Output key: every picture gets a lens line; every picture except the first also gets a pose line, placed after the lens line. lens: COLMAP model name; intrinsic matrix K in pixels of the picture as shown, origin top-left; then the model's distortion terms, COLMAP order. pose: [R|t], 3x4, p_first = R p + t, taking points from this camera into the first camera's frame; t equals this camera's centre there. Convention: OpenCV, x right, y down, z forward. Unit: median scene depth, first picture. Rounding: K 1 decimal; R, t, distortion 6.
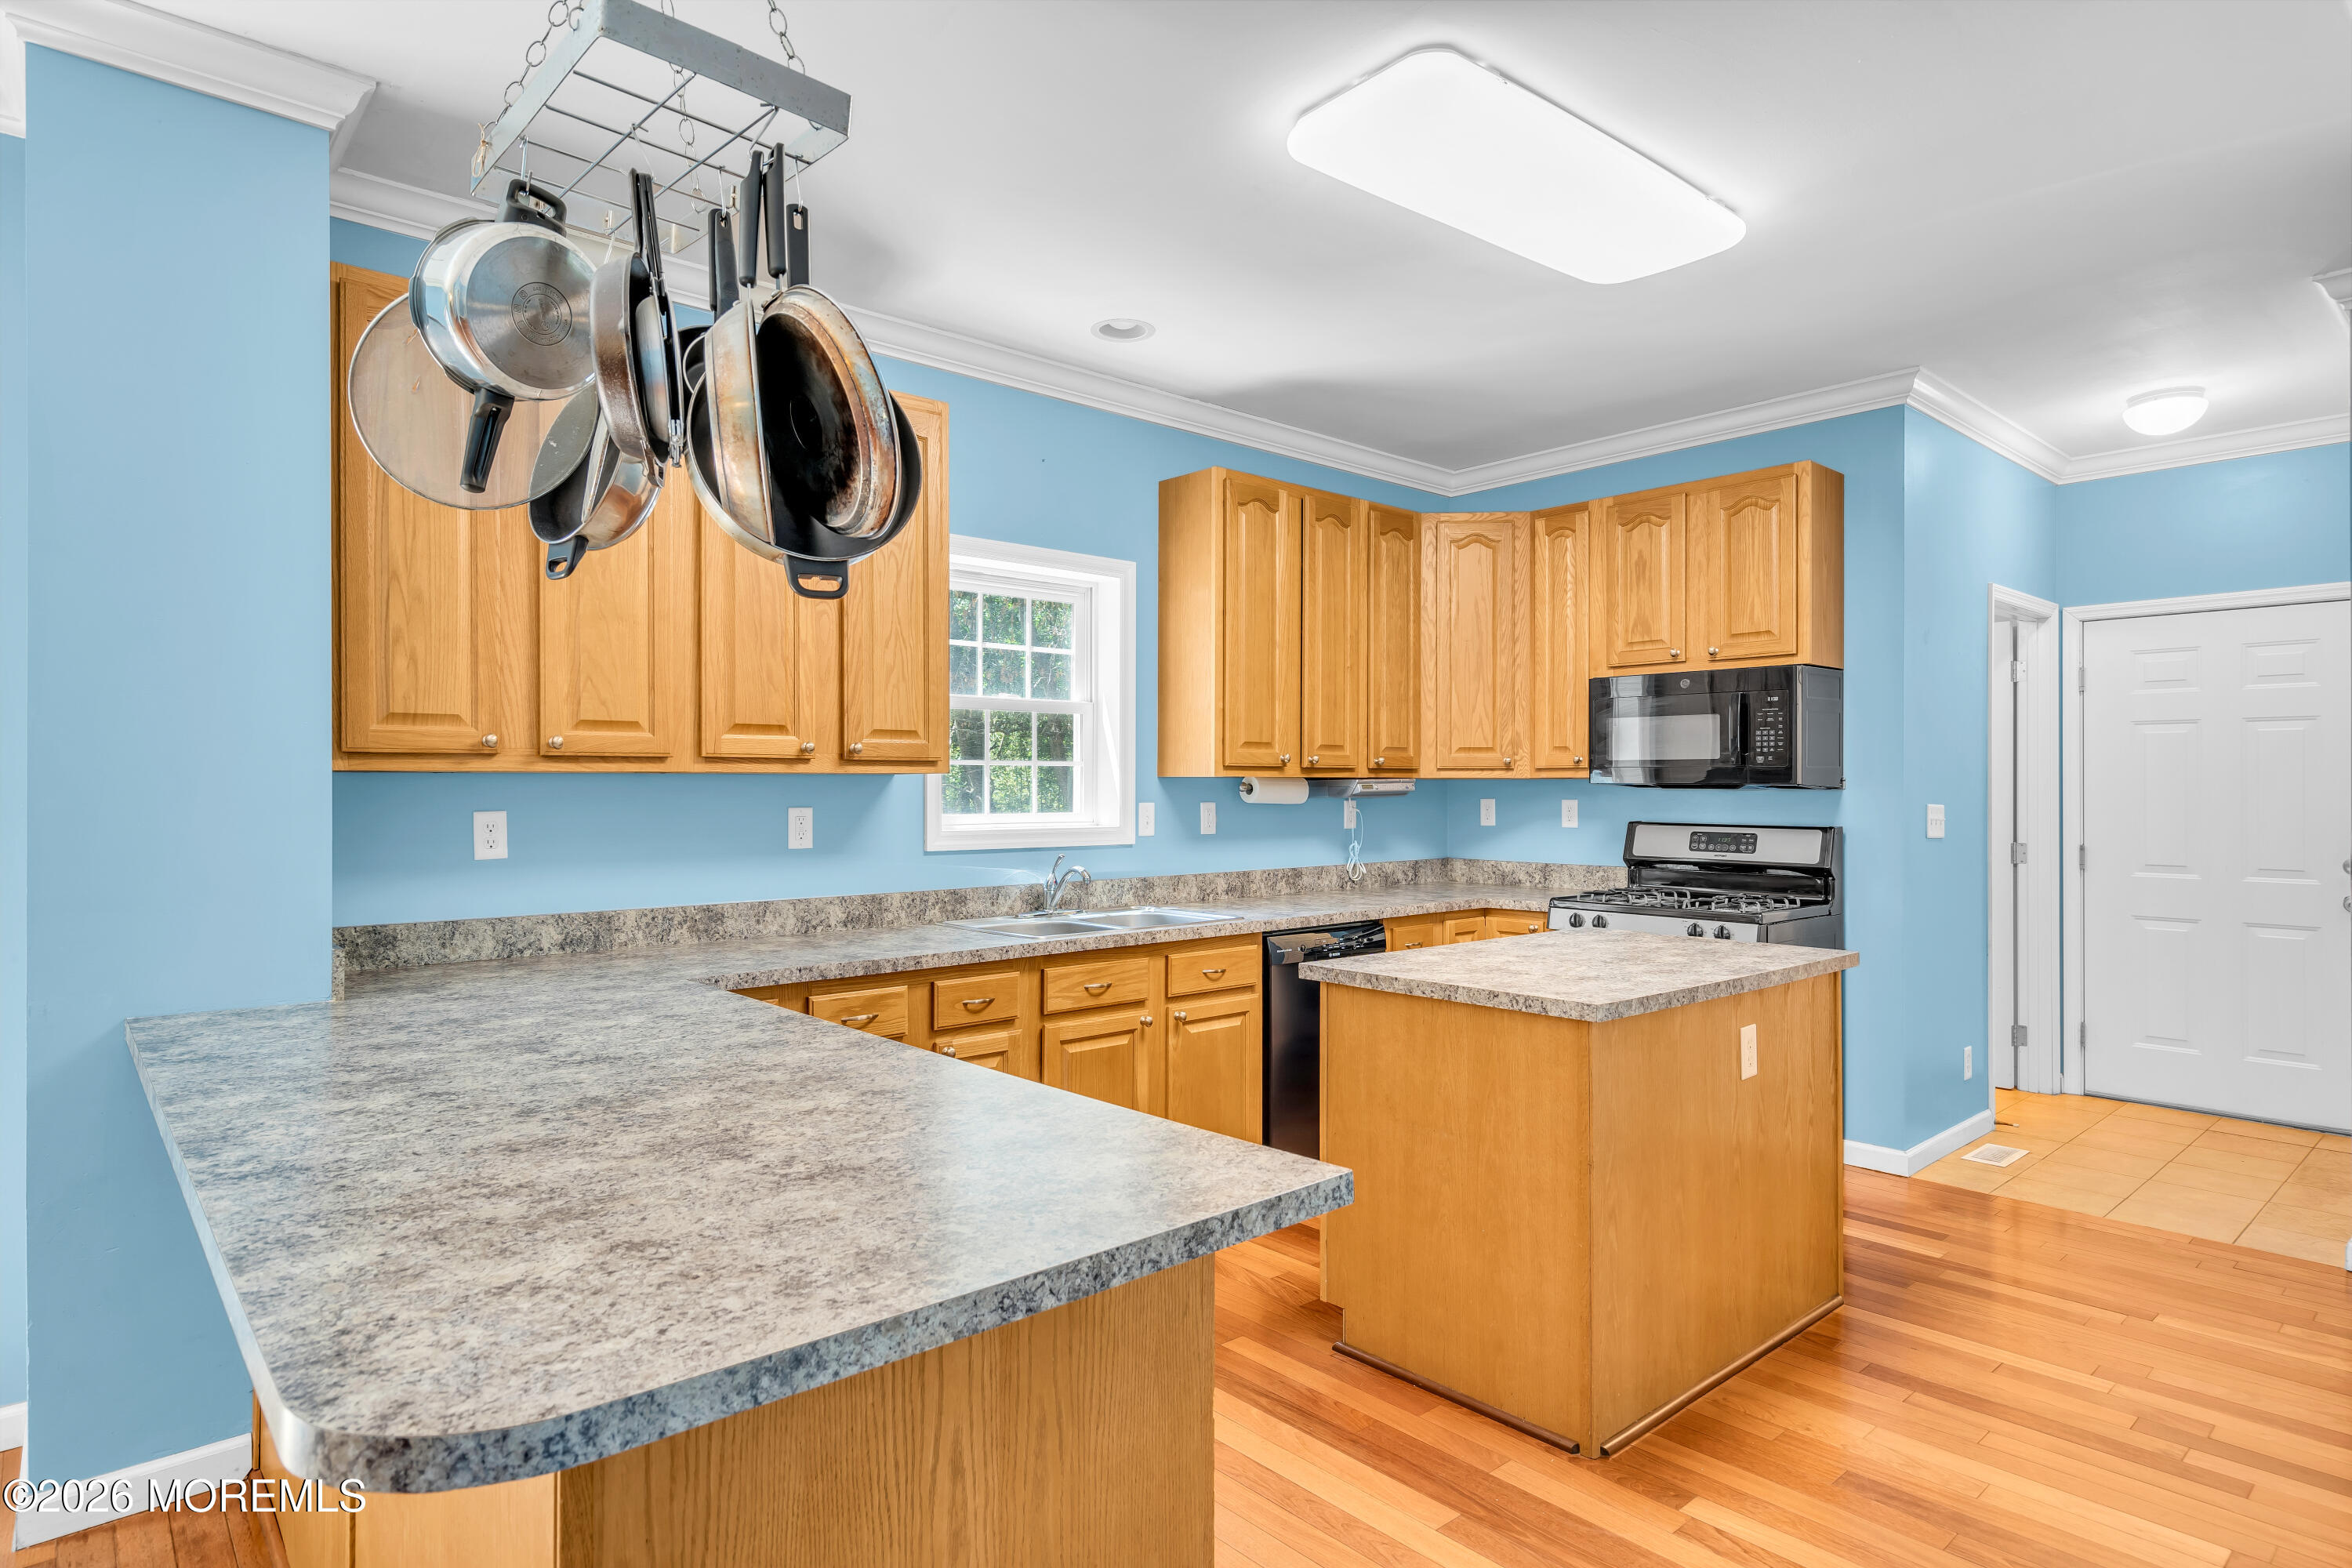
lens RADIAL K [[1258.4, 0, 1169.0], [0, 1258.4, 784.1], [0, 0, 1]] dist [-0.006186, -0.000641]
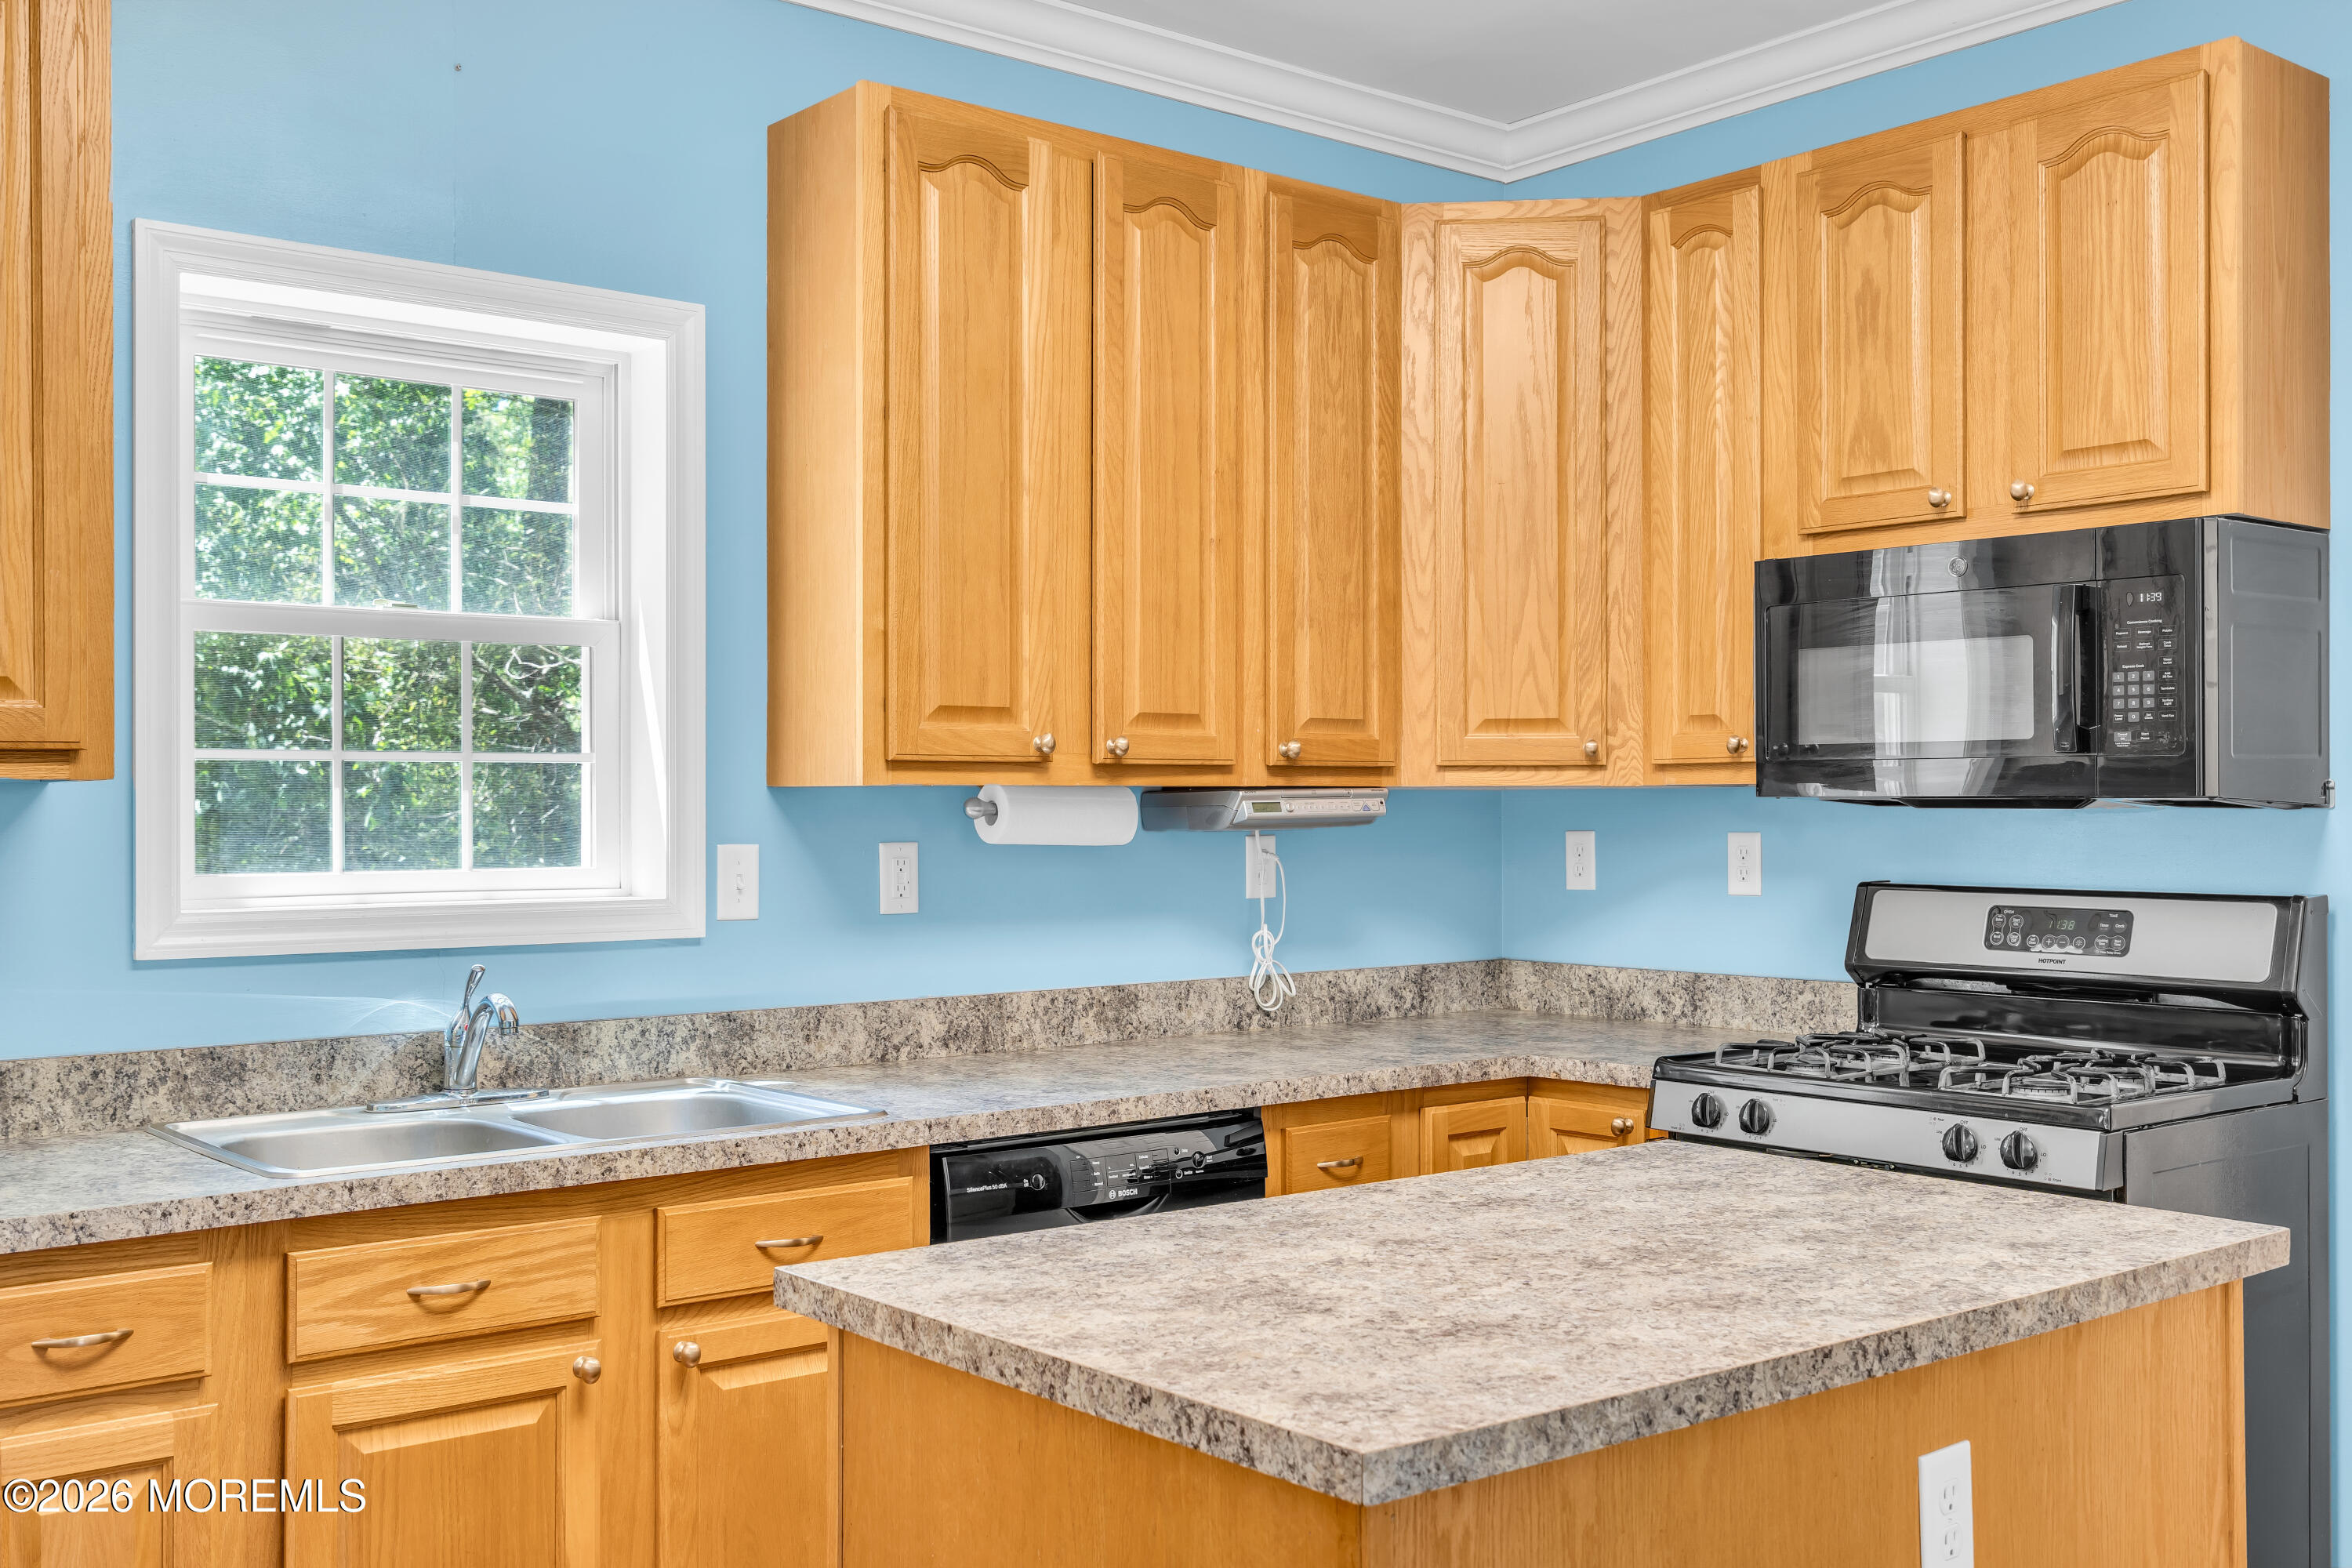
lens RADIAL K [[2242.2, 0, 1163.6], [0, 2242.2, 791.0], [0, 0, 1]] dist [-0.000148, 0.000000]
pose [[0.999100, -0.004359, -0.042191, 0.166259], [0.004148, 0.999978, -0.005094, 0.000519], [0.042212, 0.004914, 0.999097, 0.211072]]
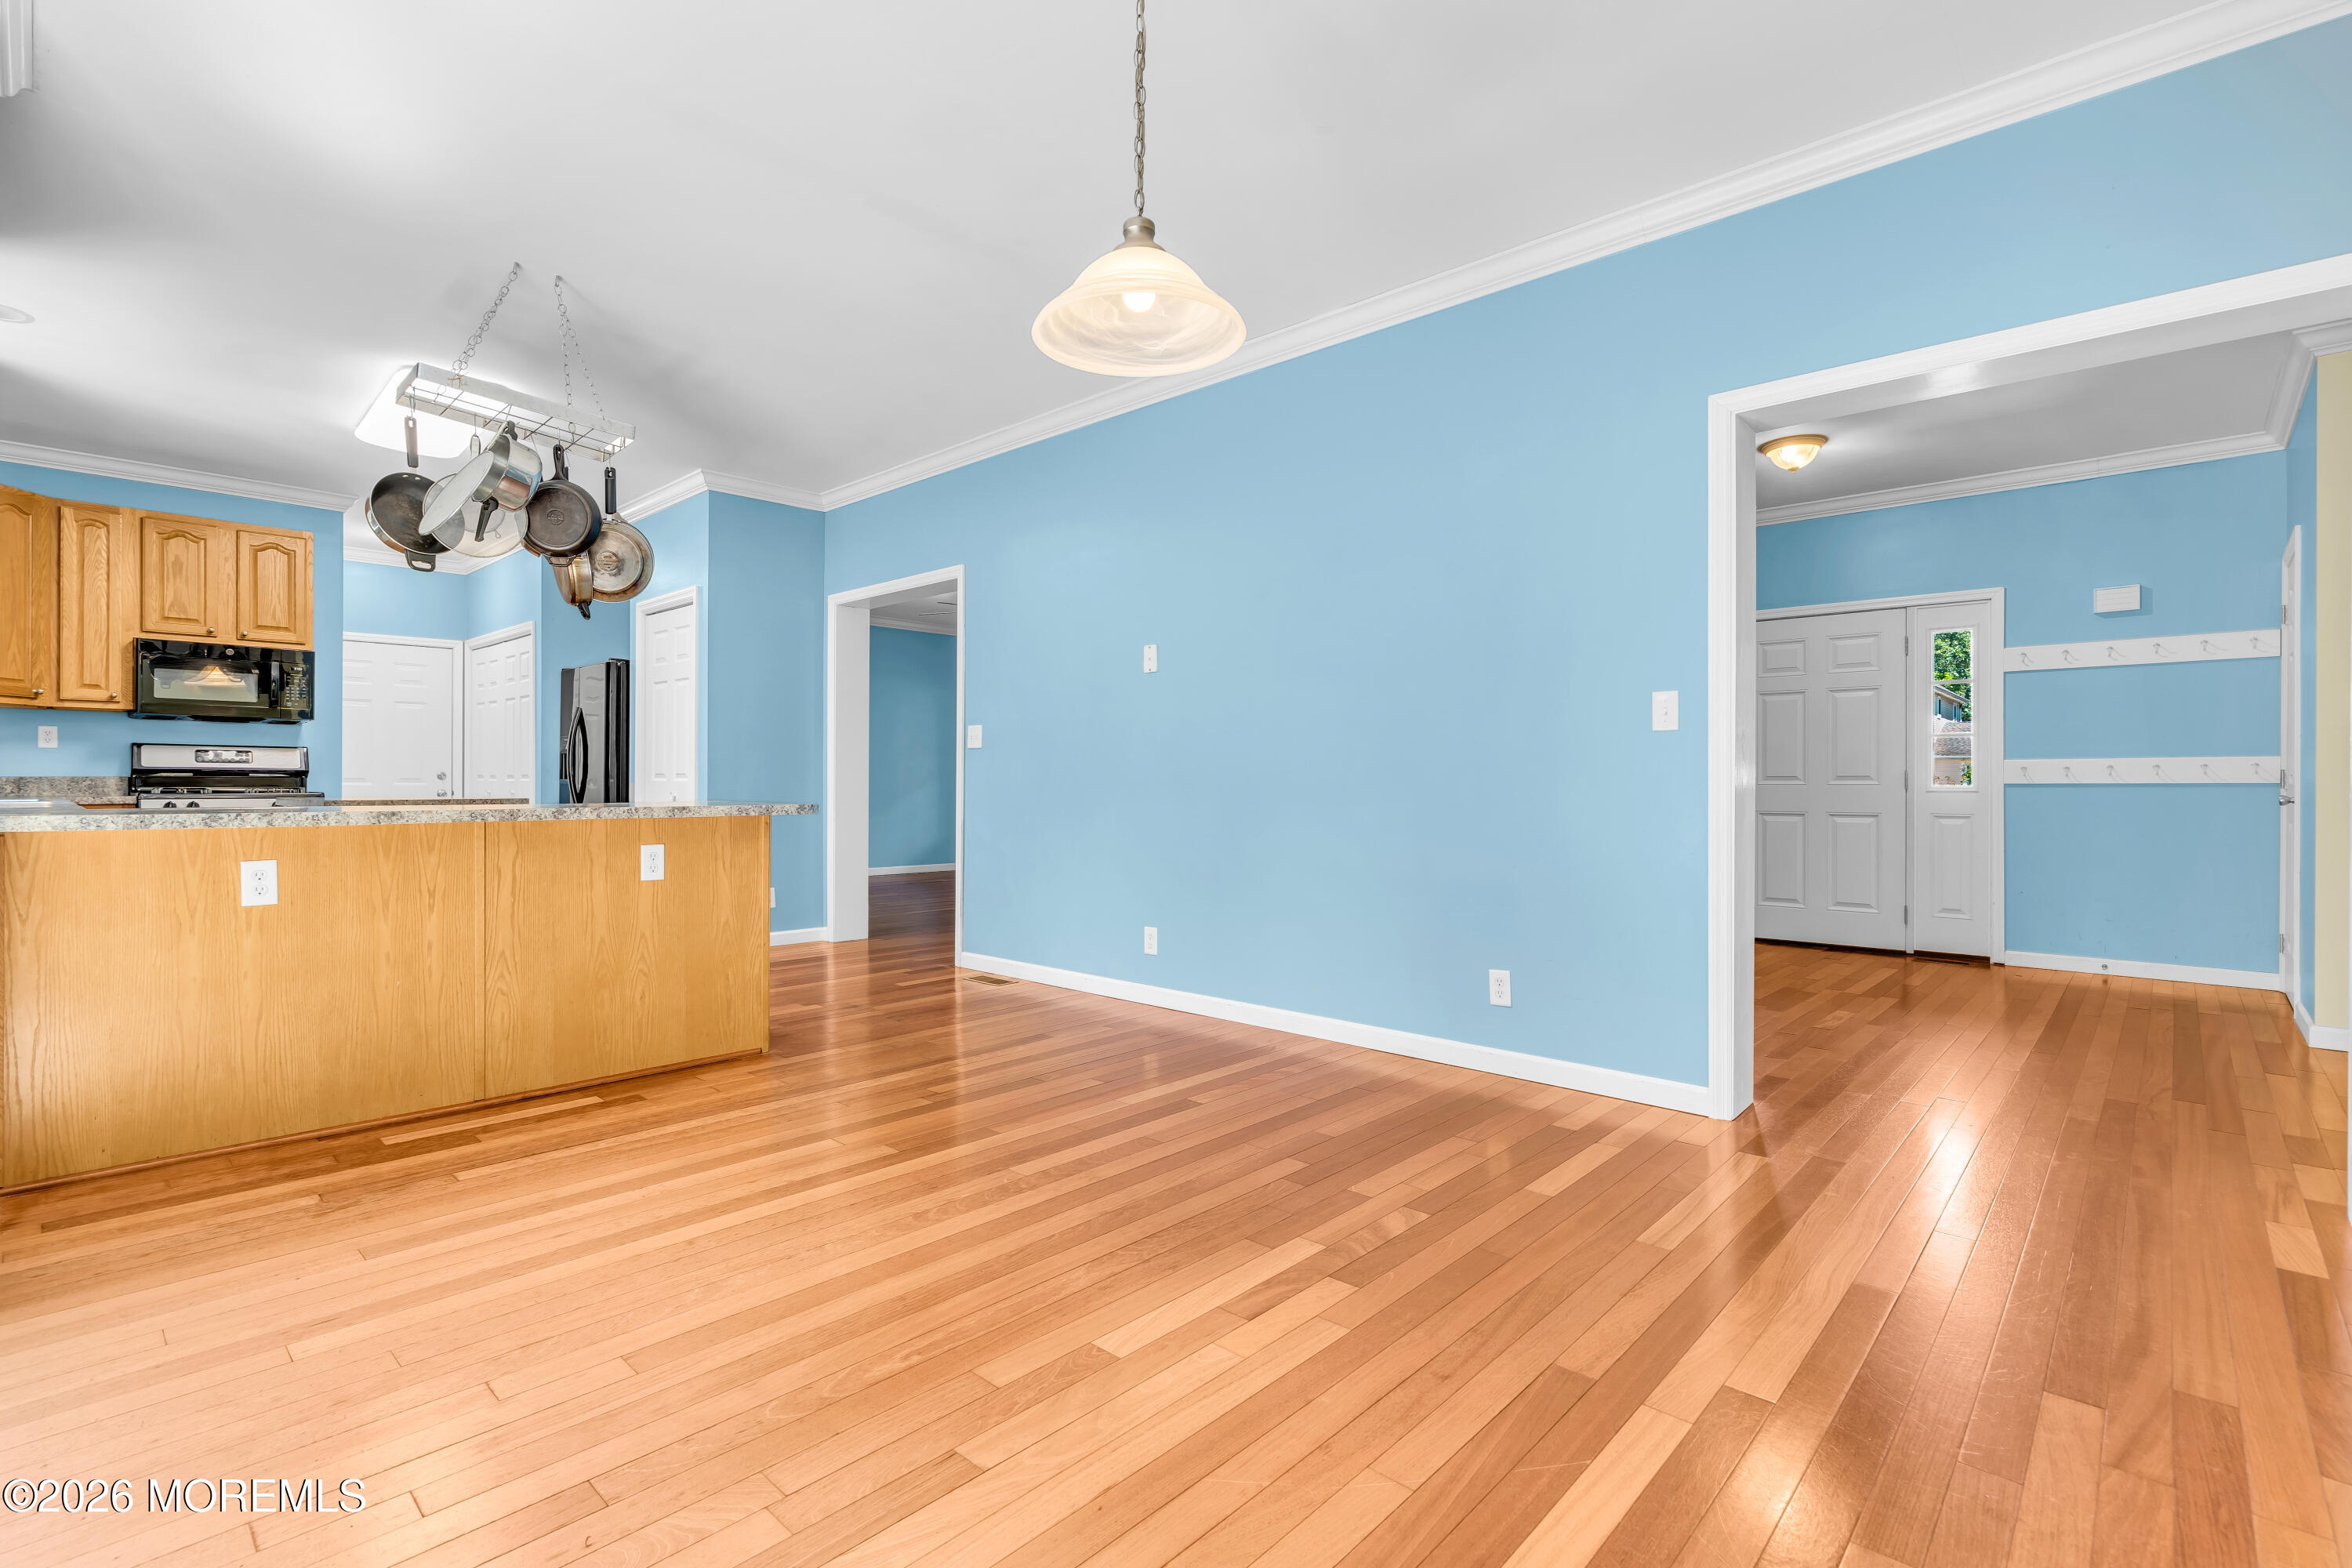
lens RADIAL K [[1073.2, 0, 1141.8], [0, 1073.2, 777.8], [0, 0, 1]] dist [-0.002713, 0.000405]
pose [[-0.081988, 0.002166, 0.996631, -0.986541], [-0.006869, 0.999973, -0.002738, 0.070009], [-0.996610, -0.007070, -0.081971, -0.016064]]
